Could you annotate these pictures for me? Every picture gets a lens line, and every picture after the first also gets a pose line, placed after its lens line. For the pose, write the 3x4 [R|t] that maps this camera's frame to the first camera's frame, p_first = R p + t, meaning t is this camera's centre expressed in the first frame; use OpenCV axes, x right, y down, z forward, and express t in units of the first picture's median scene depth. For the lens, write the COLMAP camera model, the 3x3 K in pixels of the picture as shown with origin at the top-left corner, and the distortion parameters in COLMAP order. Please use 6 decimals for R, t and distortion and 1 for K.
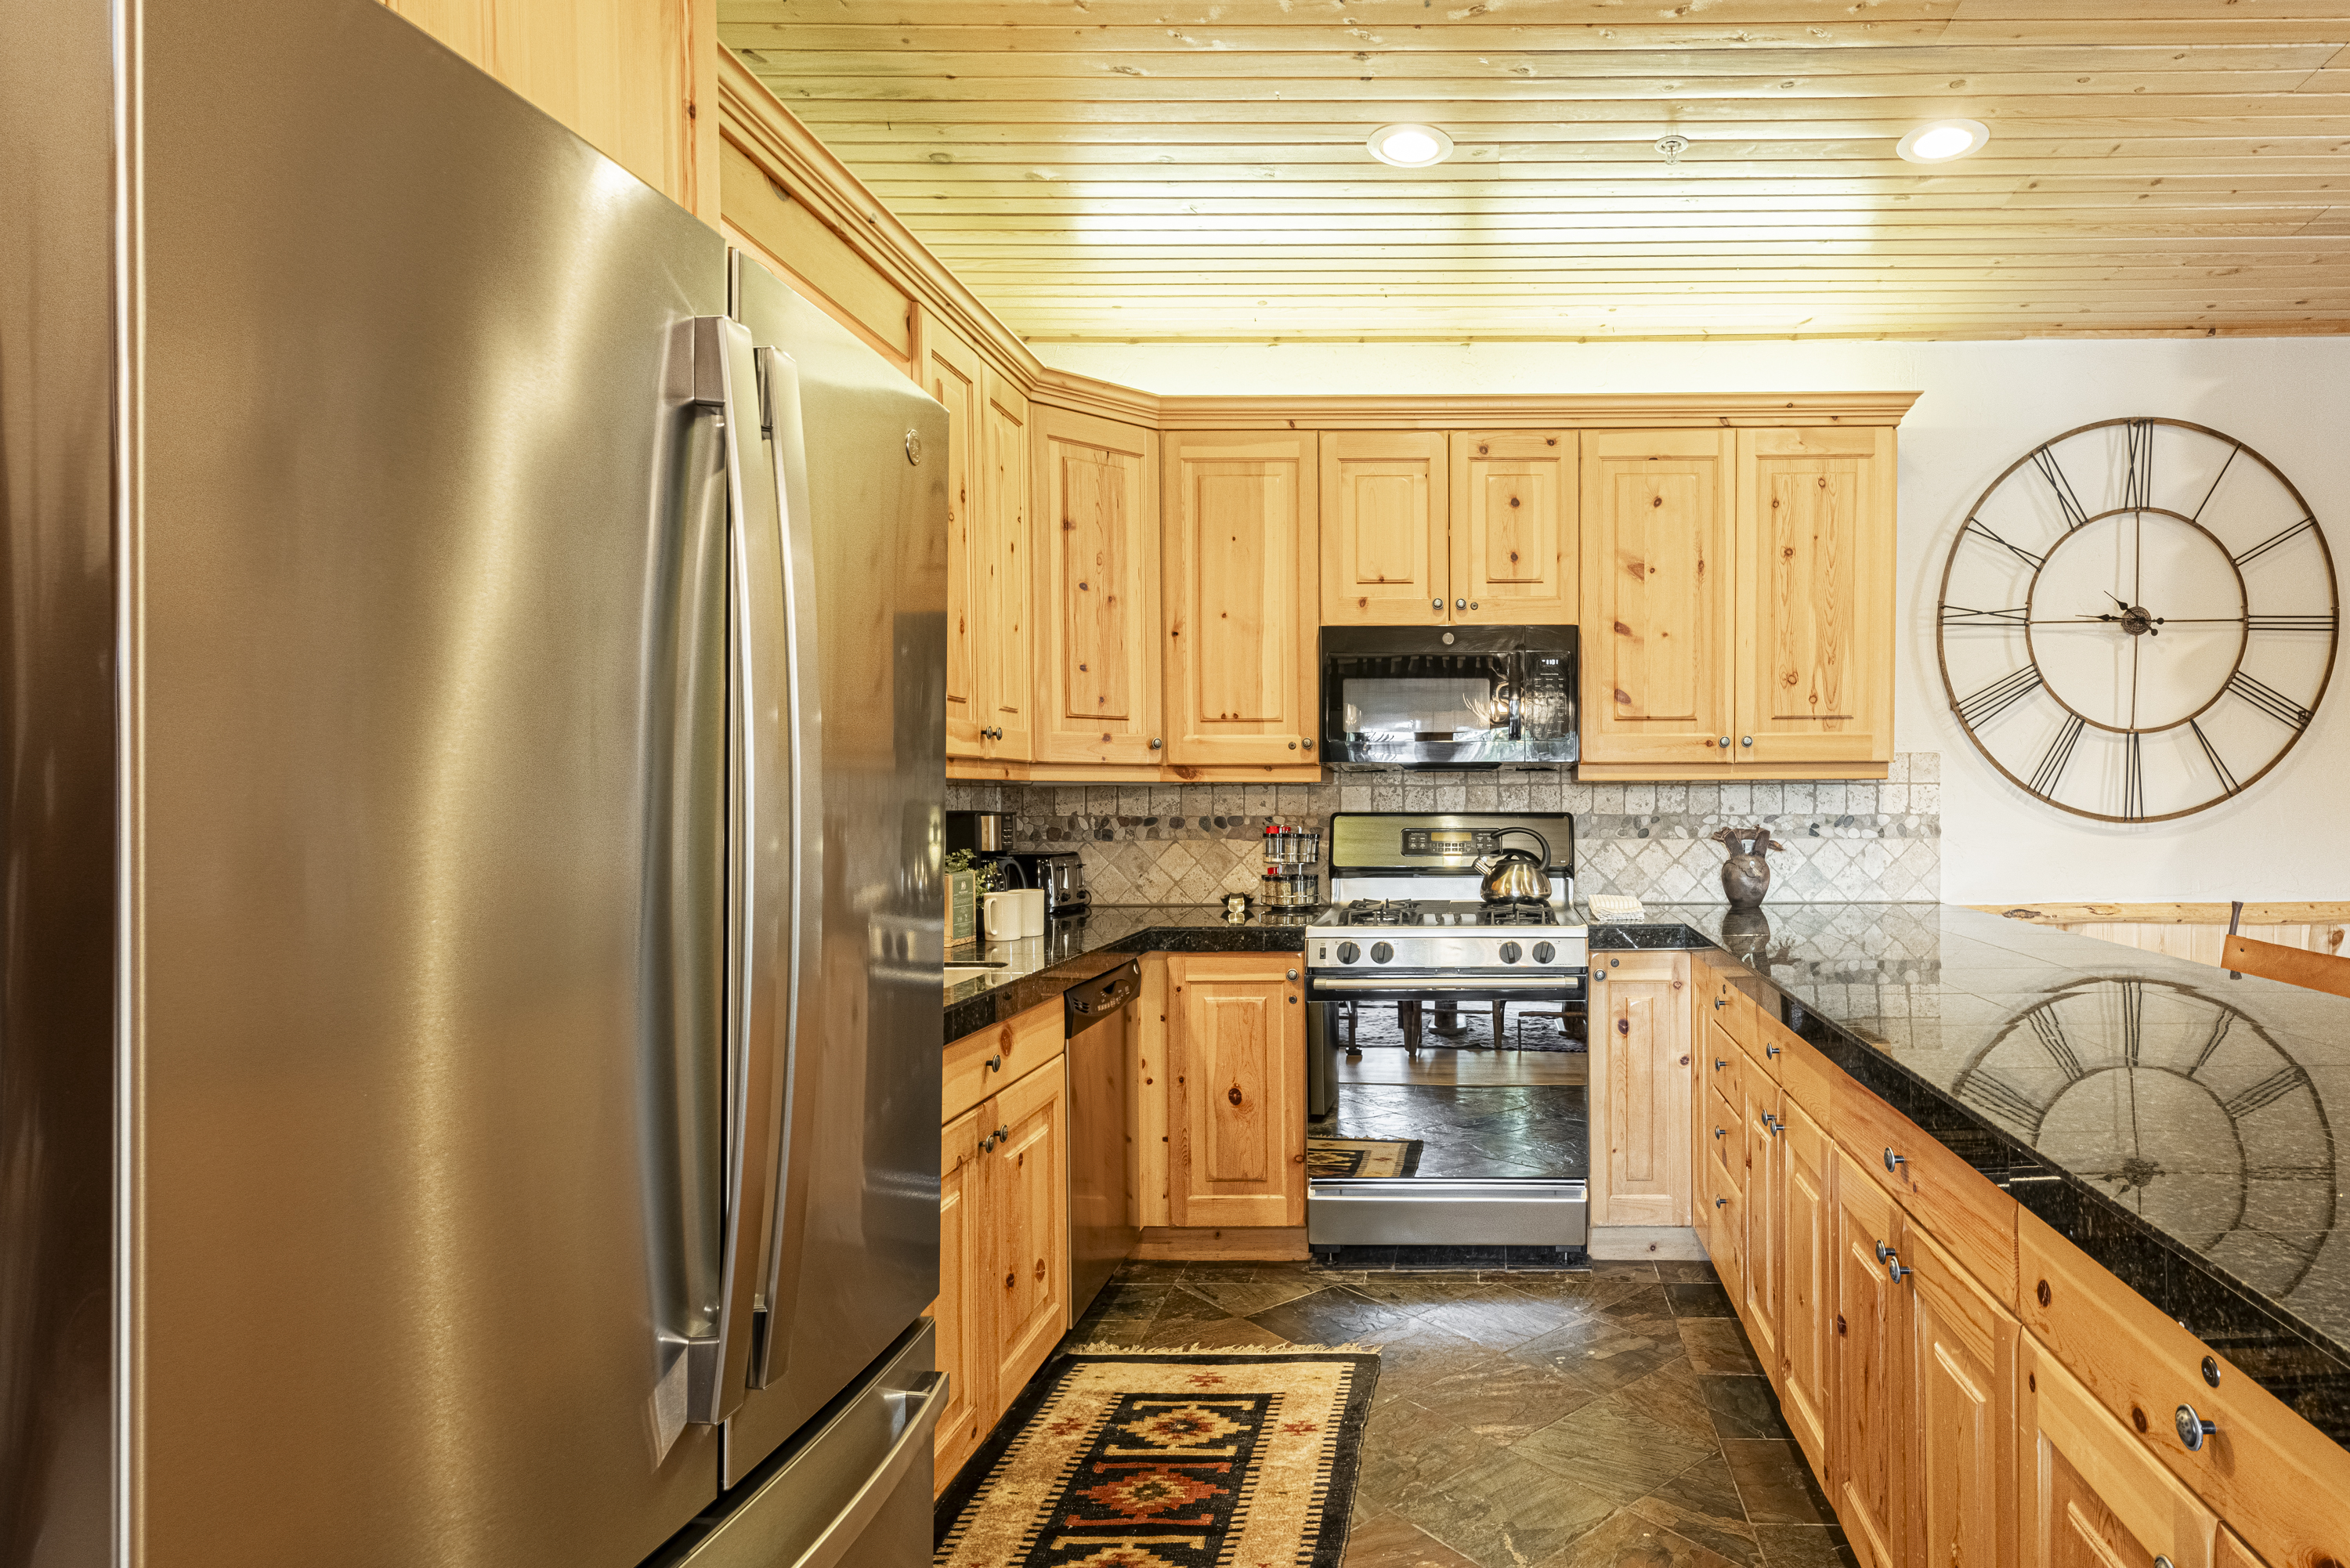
lens RADIAL K [[1092.5, 0, 1197.0], [0, 1092.5, 814.4], [0, 0, 1]] dist [0.003692, -0.002526]
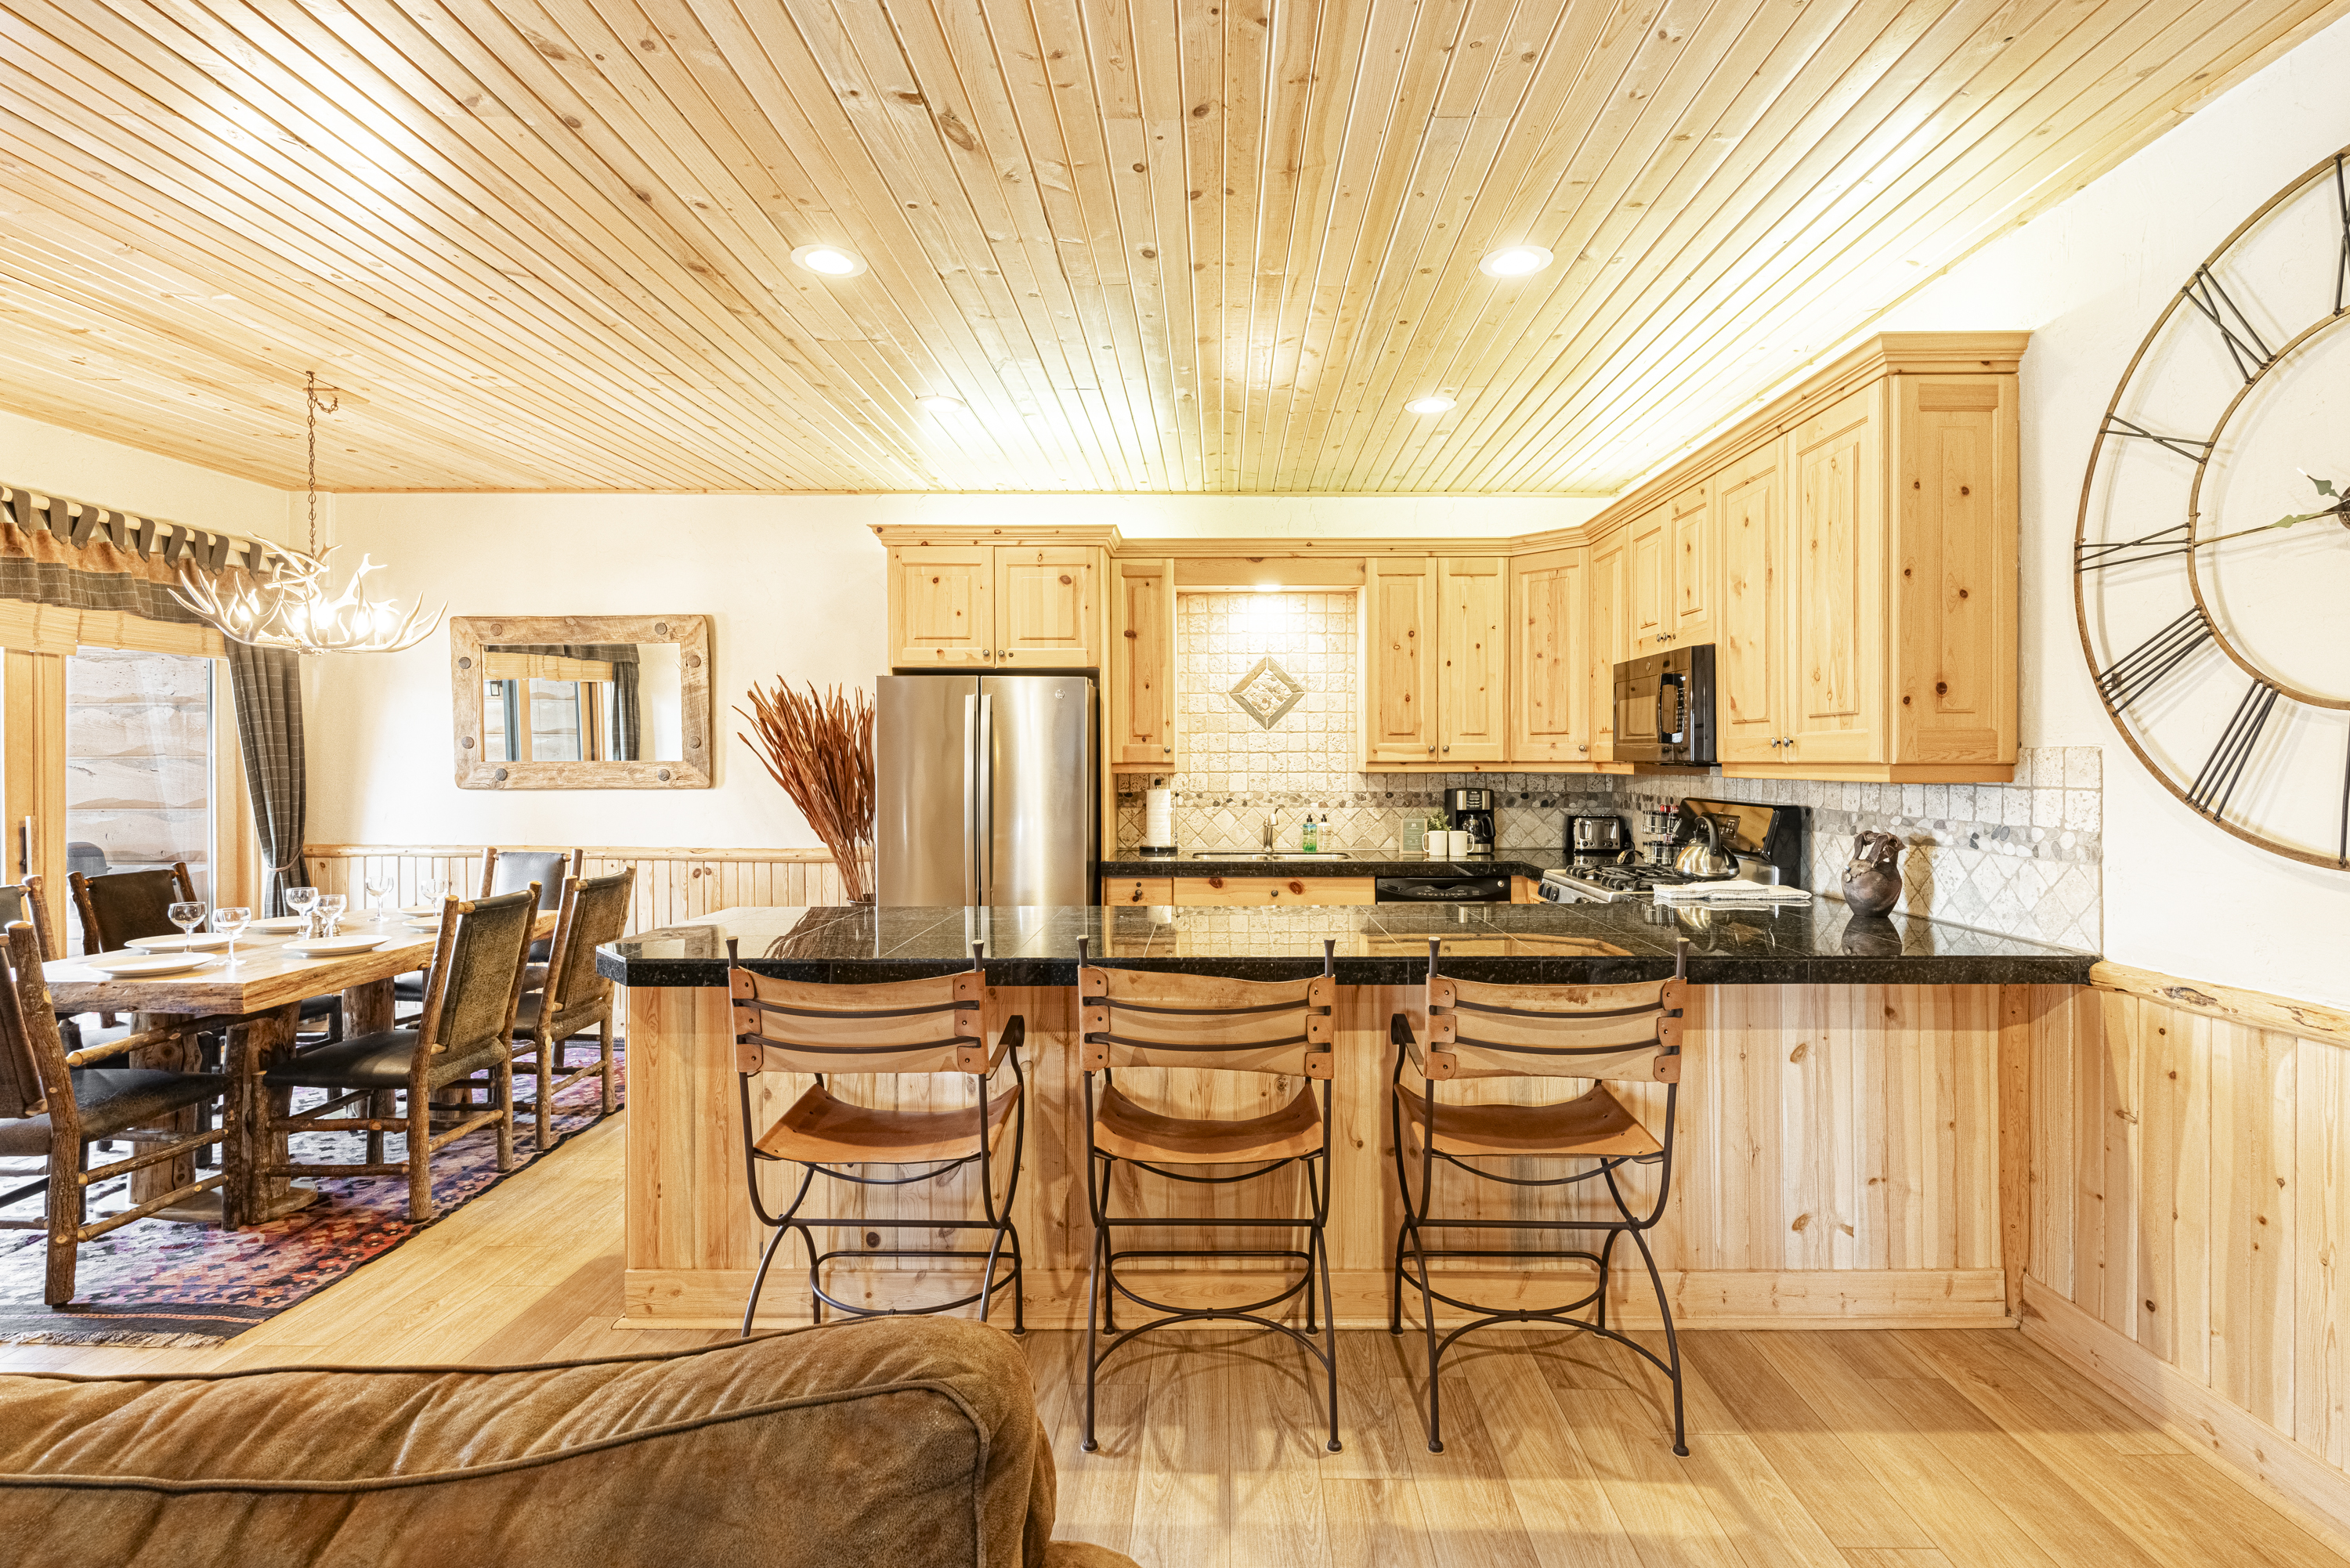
lens RADIAL K [[1092.5, 0, 1207.9], [0, 1092.5, 758.7], [0, 0, 1]] dist [0.003692, -0.002526]
pose [[-0.003979, 0.003613, -0.999986, 1.414238], [-0.018547, 0.999821, 0.003686, -0.040812], [0.999820, 0.018561, -0.003911, 0.423344]]
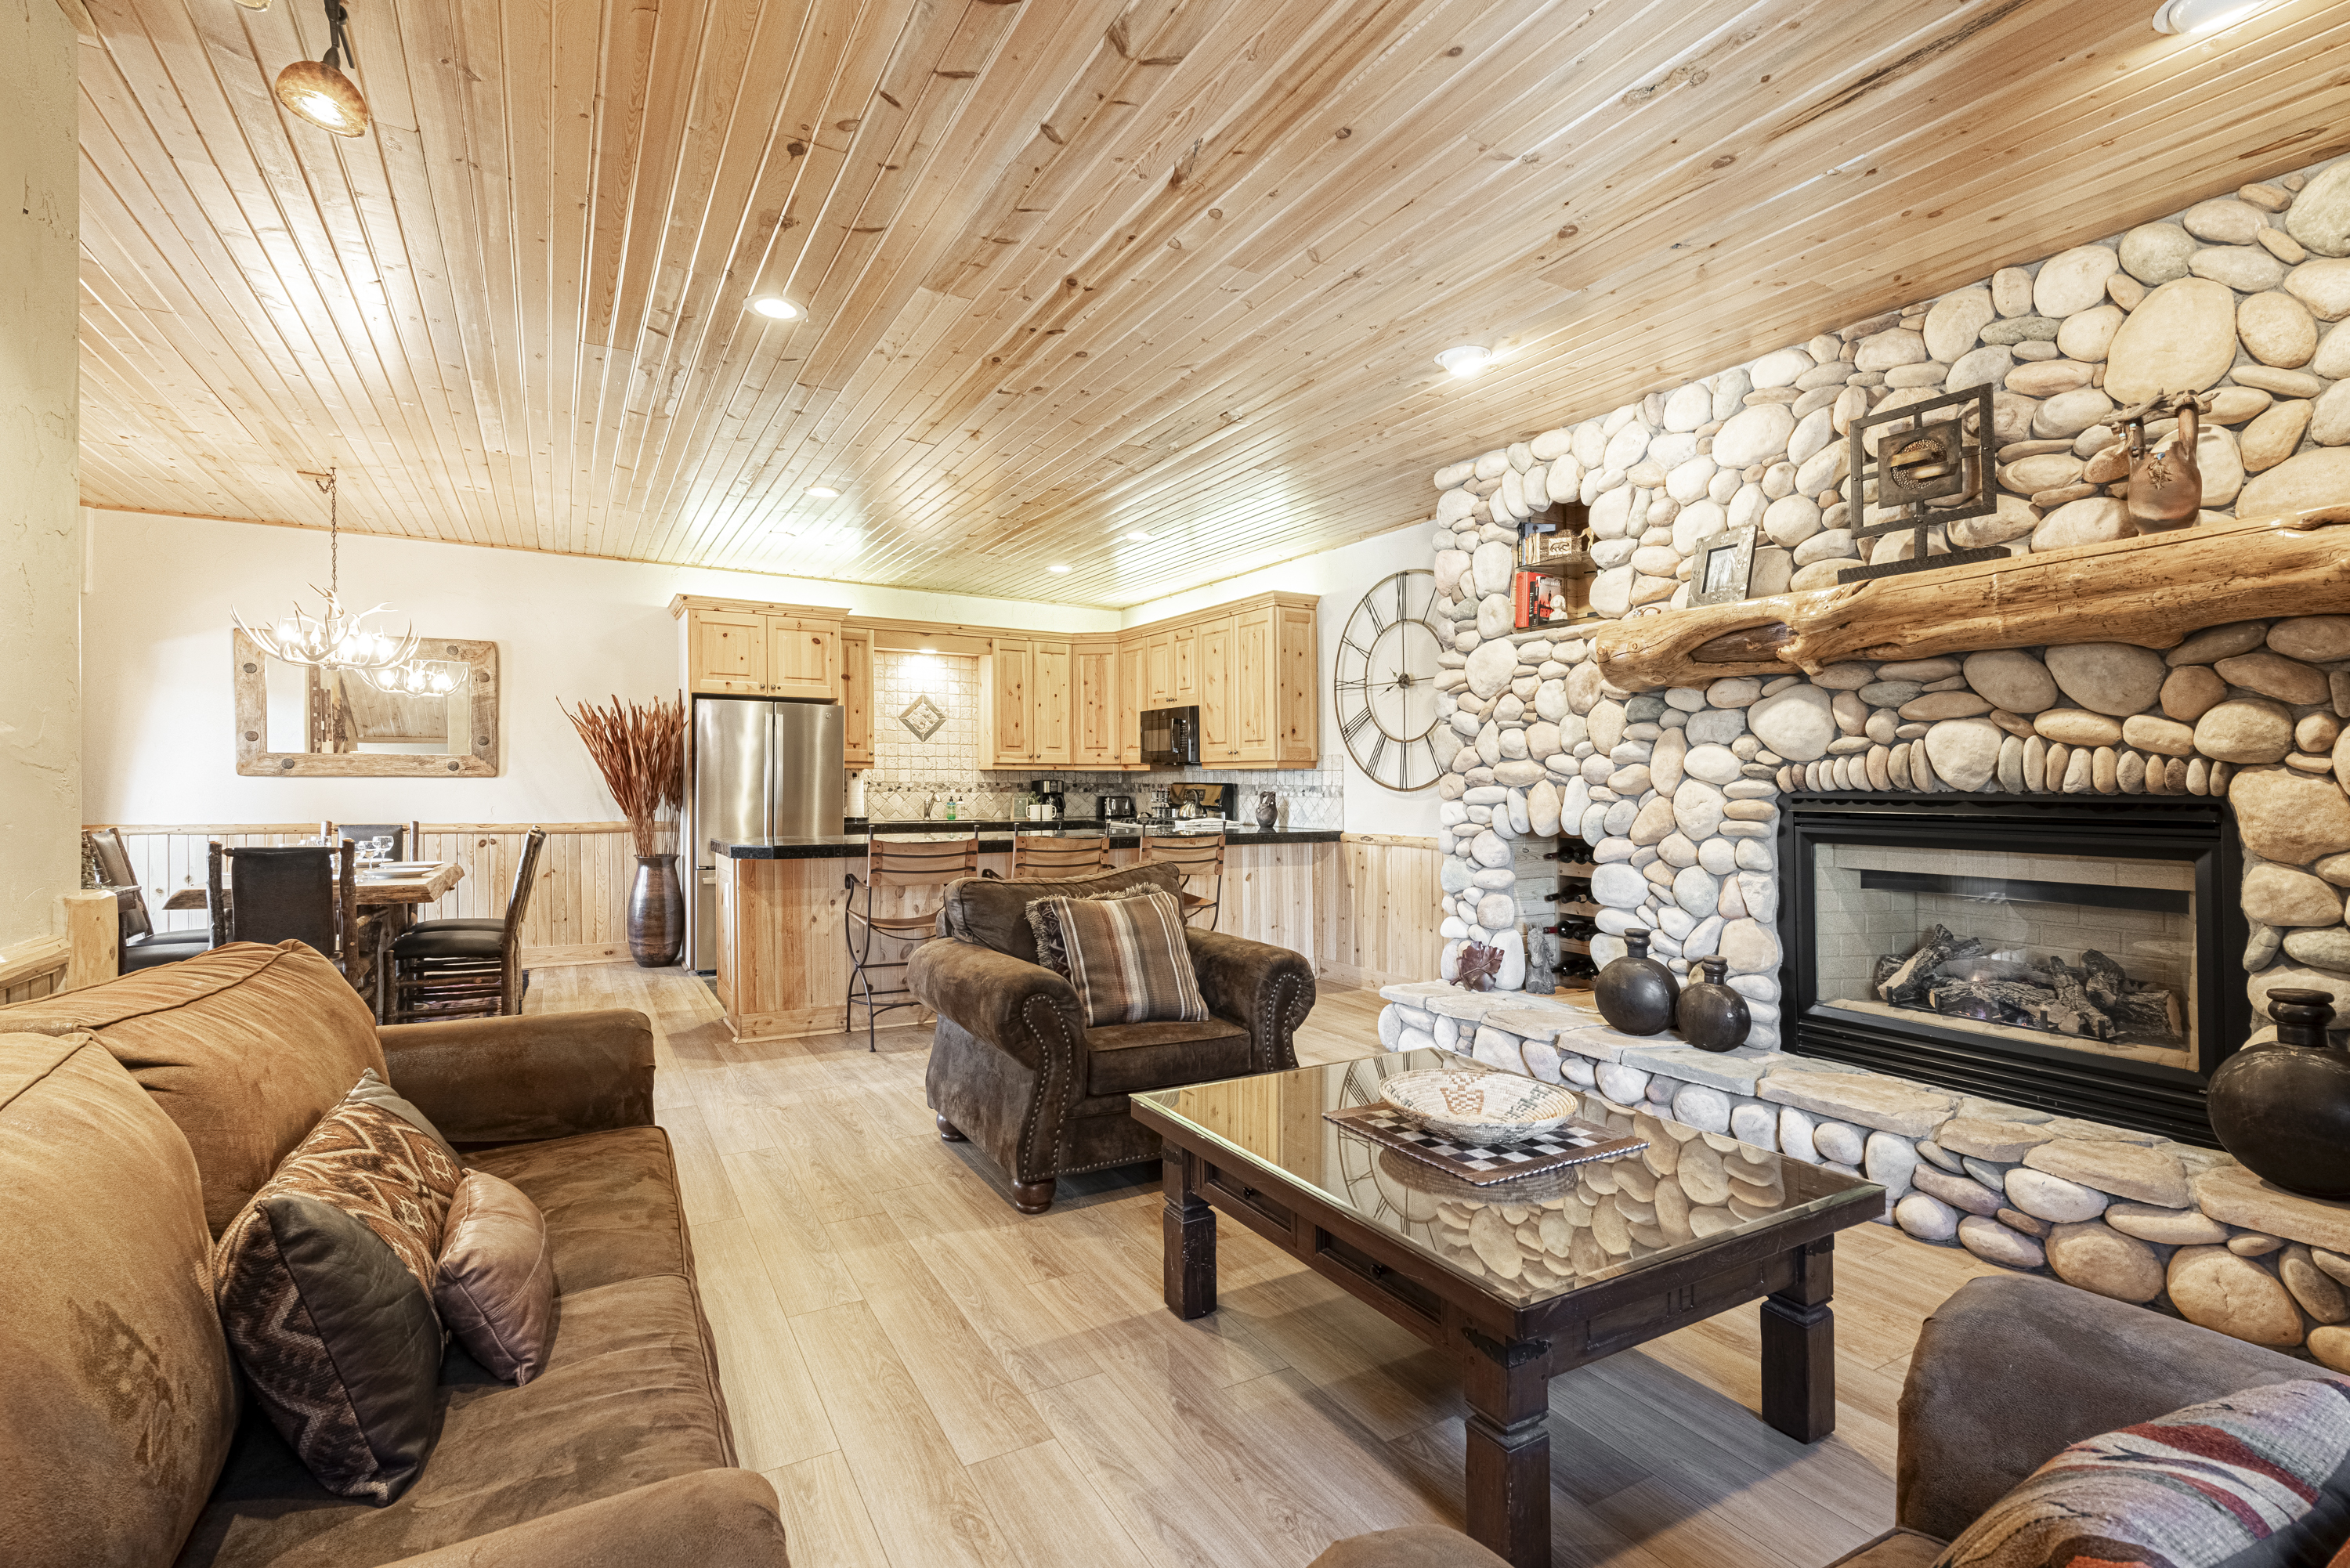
lens RADIAL K [[1092.5, 0, 1177.8], [0, 1092.5, 760.9], [0, 0, 1]] dist [0.003692, -0.002526]
pose [[0.503040, -0.010053, -0.864205, 2.248285], [-0.024998, 0.999345, -0.026175, 0.014203], [0.863902, 0.034770, 0.502459, -0.241049]]
